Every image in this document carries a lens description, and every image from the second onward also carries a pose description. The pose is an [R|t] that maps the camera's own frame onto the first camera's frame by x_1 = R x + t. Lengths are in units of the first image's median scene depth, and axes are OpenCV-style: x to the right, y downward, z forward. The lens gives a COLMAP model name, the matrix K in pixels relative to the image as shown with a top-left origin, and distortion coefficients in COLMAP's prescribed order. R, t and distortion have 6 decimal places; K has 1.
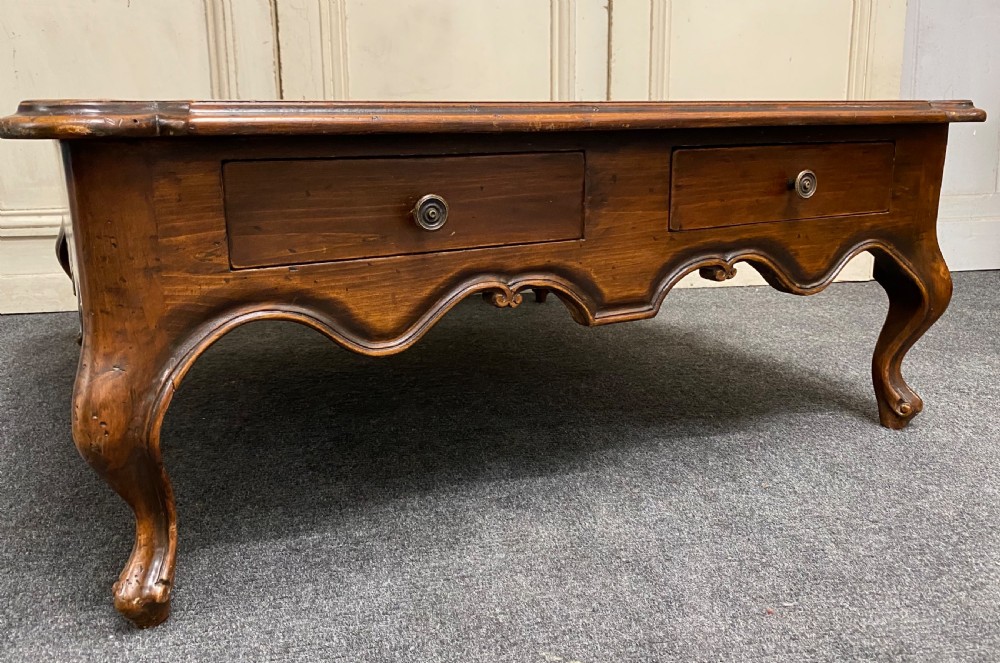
lens RADIAL K [[840.8, 0, 499.8], [0, 840.8, 327.4], [0, 0, 1]] dist [0.001669, 0.006254]
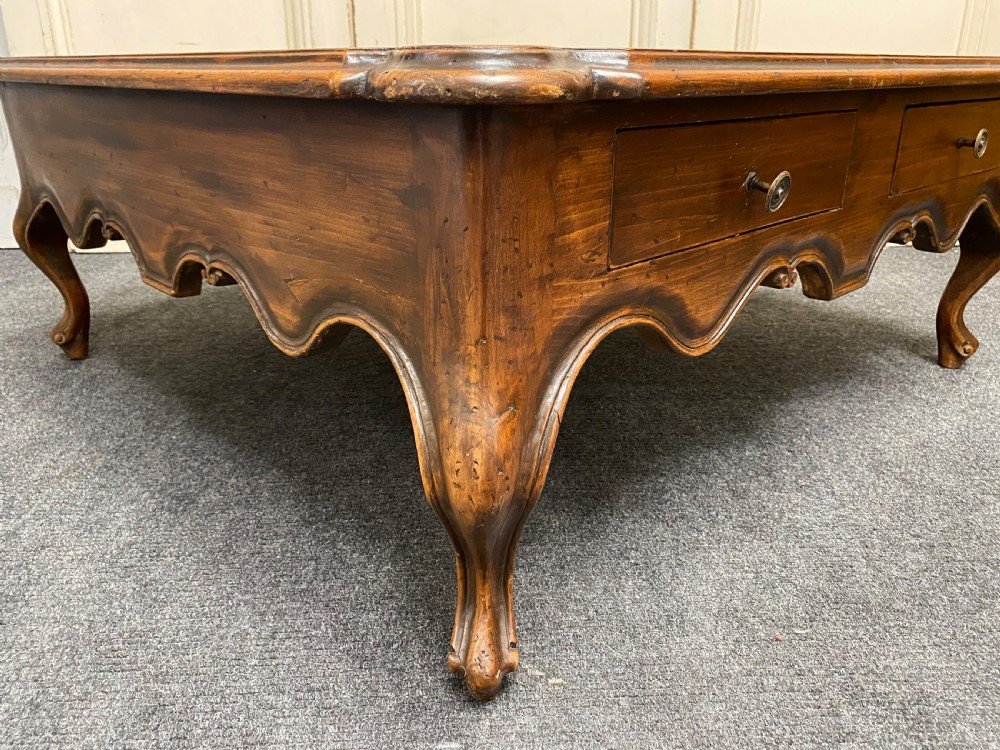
lens RADIAL K [[777.4, 0, 498.6], [0, 777.4, 378.4], [0, 0, 1]] dist [-0.004288, 0.012492]
pose [[0.991871, 0.053281, -0.115554, 0.089338], [-0.035538, 0.987971, 0.150498, -0.058754], [0.122183, -0.145168, 0.981834, 0.145420]]
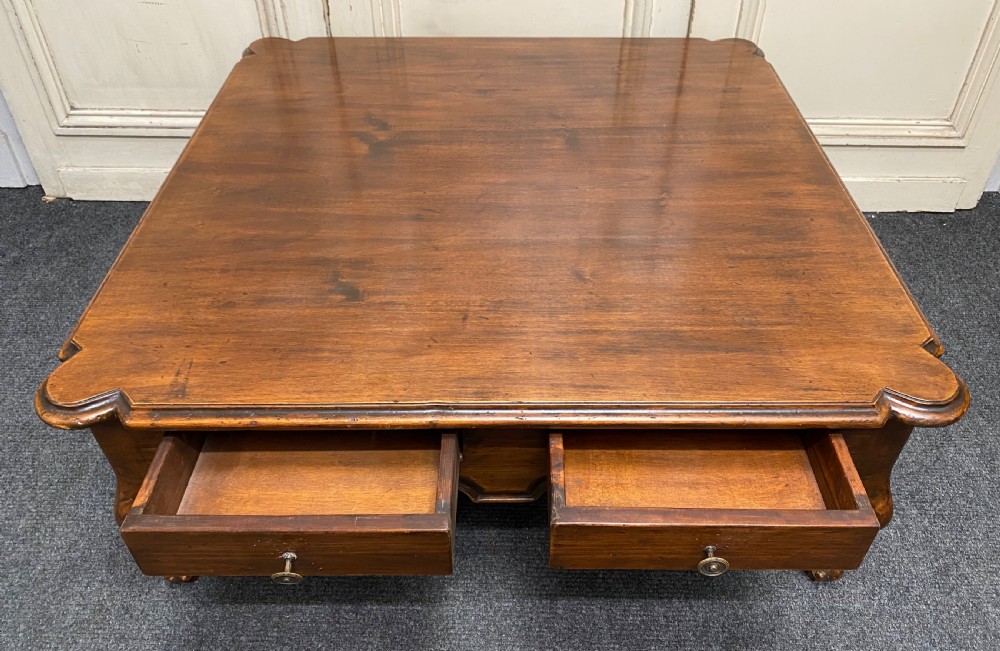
lens RADIAL K [[784.4, 0, 508.6], [0, 784.4, 345.6], [0, 0, 1]] dist [0.005006, 0.000839]
pose [[0.884514, 0.321371, -0.338164, 0.535822], [-0.116512, 0.854083, 0.506919, -0.909199], [0.451729, -0.408978, 0.792892, 0.177058]]
